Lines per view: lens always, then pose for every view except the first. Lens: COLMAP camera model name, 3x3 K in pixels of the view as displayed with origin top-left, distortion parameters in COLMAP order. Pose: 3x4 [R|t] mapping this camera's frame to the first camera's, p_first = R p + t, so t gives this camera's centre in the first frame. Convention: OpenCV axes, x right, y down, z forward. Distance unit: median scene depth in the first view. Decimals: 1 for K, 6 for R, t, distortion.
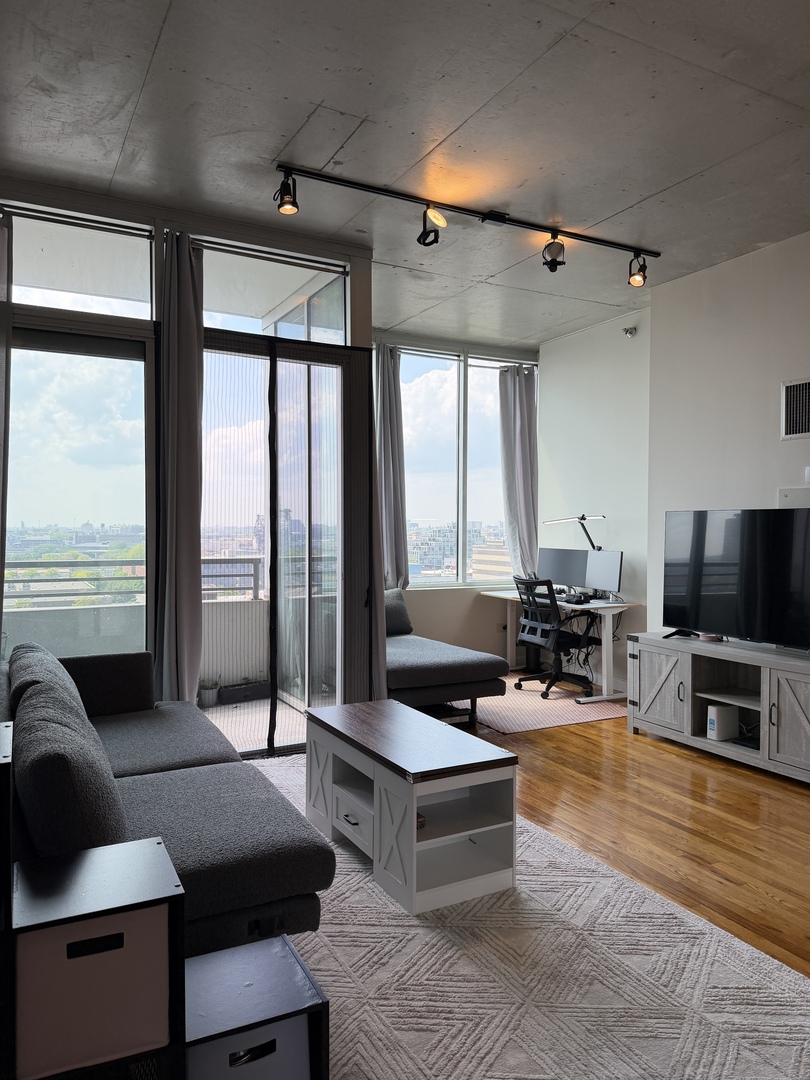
lens RADIAL K [[763.8, 0, 402.7], [0, 763.8, 541.8], [0, 0, 1]] dist [0.041887, -0.043375]
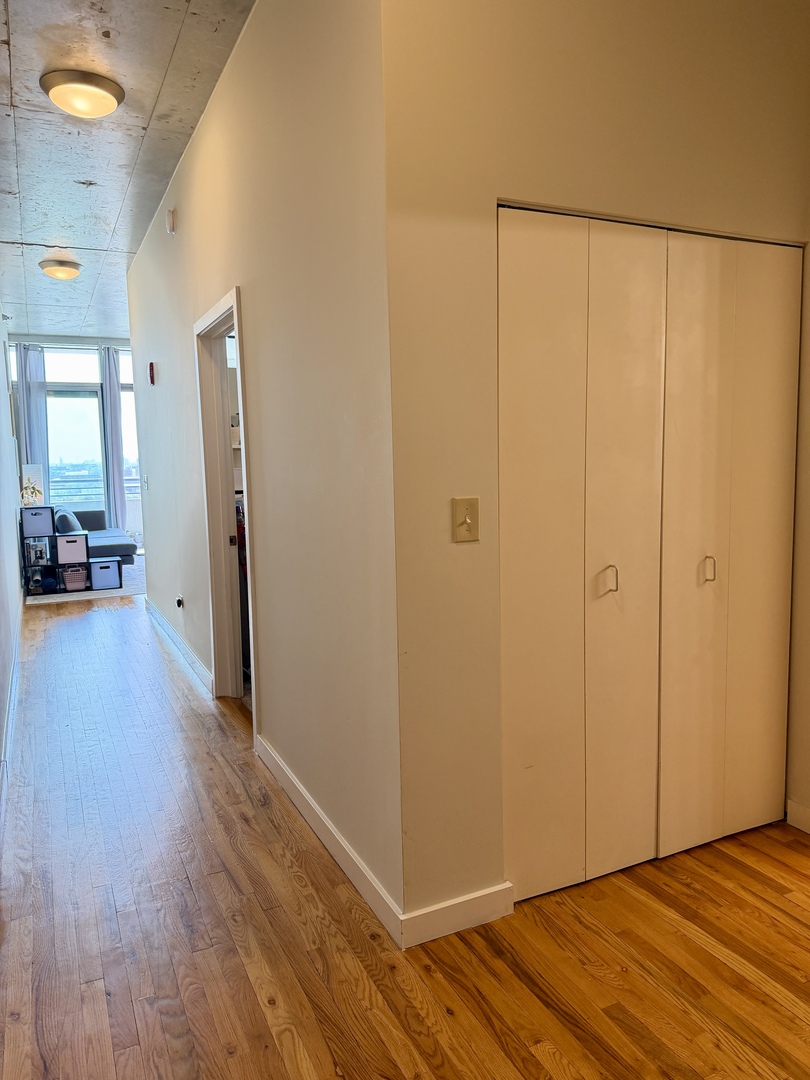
lens RADIAL K [[763.8, 0, 402.7], [0, 763.8, 541.8], [0, 0, 1]] dist [0.041887, -0.043375]
pose [[0.998861, -0.016453, -0.044794, 0.780968], [0.020522, 0.995551, 0.091957, 0.028373], [0.043081, -0.092772, 0.994755, -1.540129]]
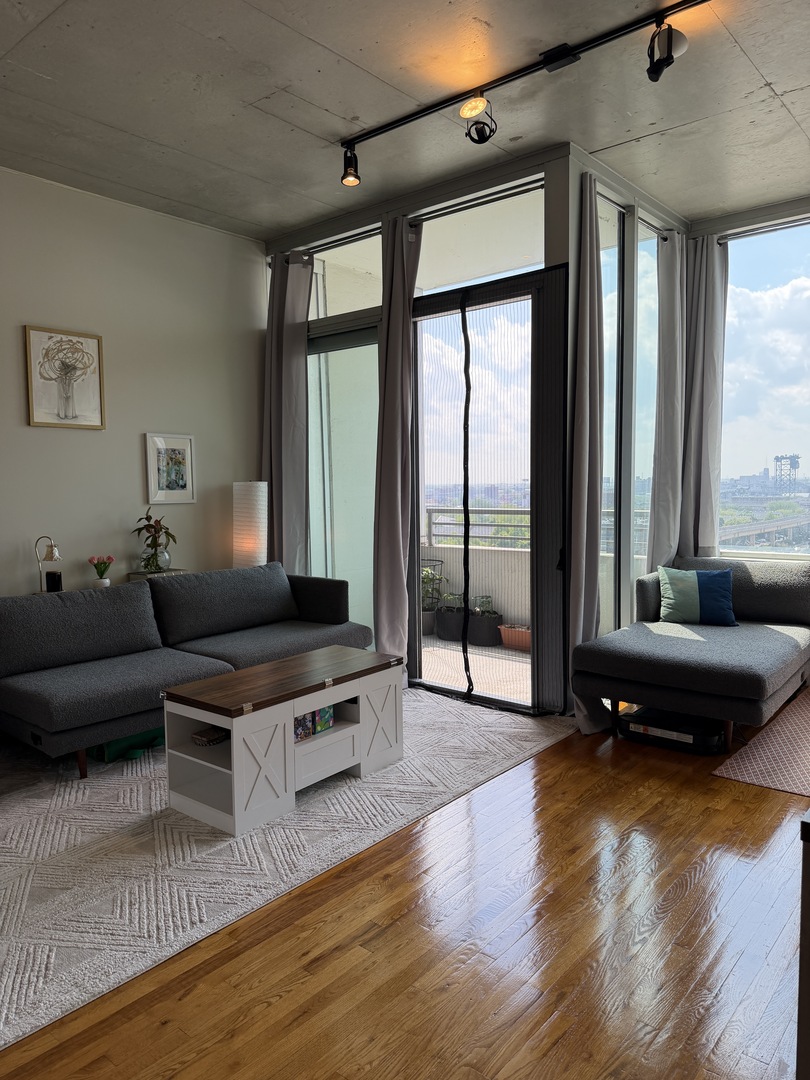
lens RADIAL K [[763.8, 0, 402.7], [0, 763.8, 541.8], [0, 0, 1]] dist [0.041887, -0.043375]
pose [[0.371340, 0.065545, -0.926181, 0.782368], [-0.004518, 0.997621, 0.068789, -0.006010], [0.928486, -0.021360, 0.370753, 0.576020]]
